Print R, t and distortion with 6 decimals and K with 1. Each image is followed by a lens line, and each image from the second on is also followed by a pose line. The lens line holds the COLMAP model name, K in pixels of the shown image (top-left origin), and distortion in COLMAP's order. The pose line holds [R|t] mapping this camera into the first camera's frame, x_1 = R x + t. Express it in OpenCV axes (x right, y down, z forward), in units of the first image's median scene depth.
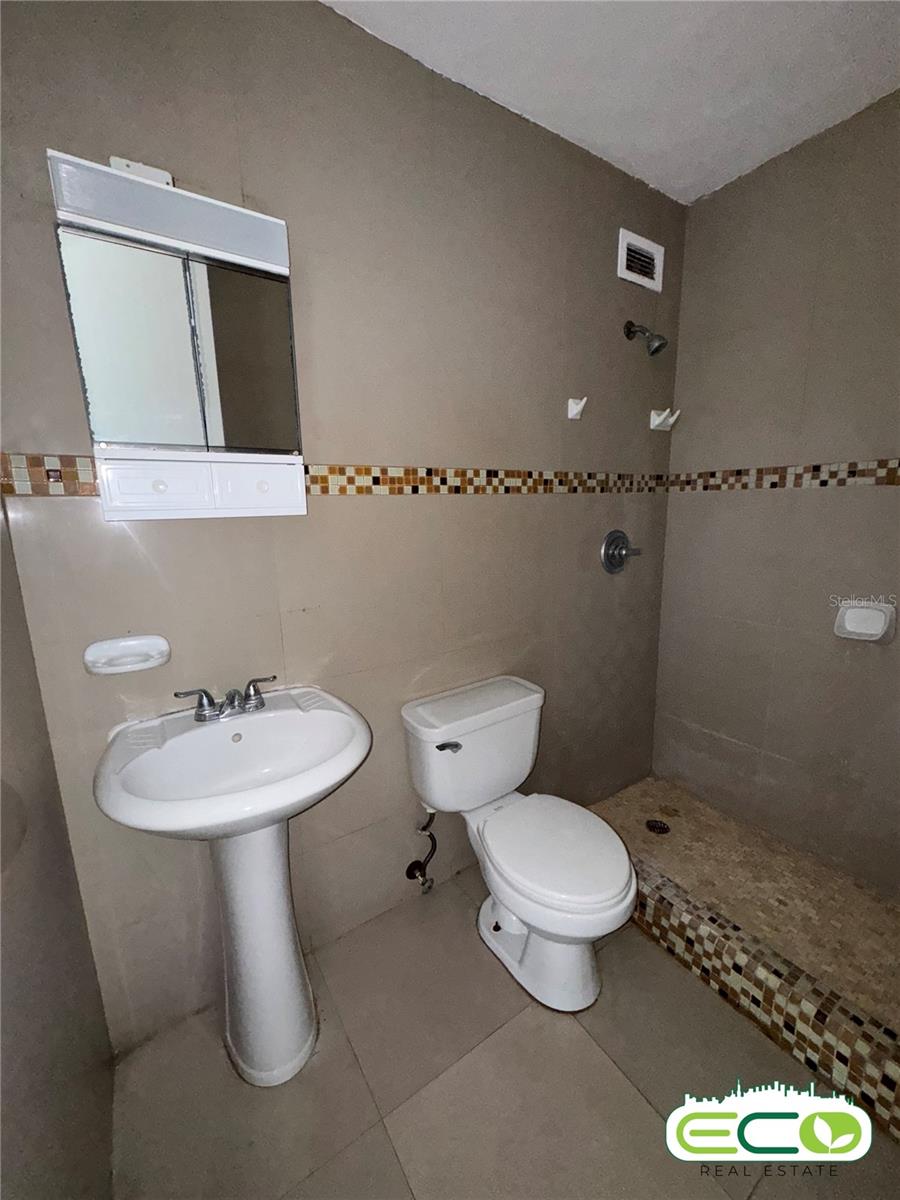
lens RADIAL K [[477.4, 0, 450.0], [0, 477.4, 600.0], [0, 0, 1]] dist [0.000035, 0.000488]
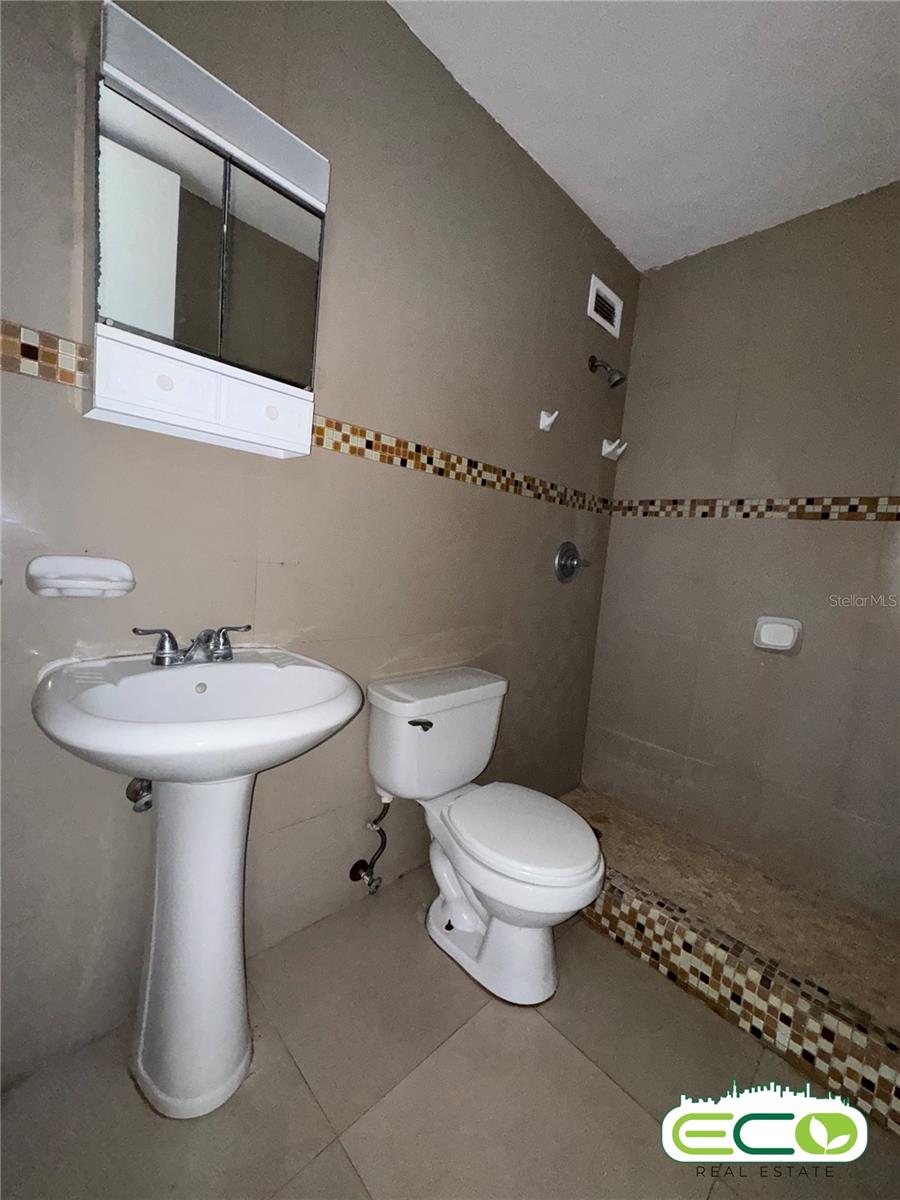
lens RADIAL K [[478.0, 0, 454.4], [0, 478.0, 595.6], [0, 0, 1]] dist [-0.000672, 0.000310]
pose [[0.976628, 0.091110, 0.194672, -0.132244], [-0.073447, 0.992657, -0.096113, 0.126099], [-0.202000, 0.079569, 0.976148, 0.026644]]
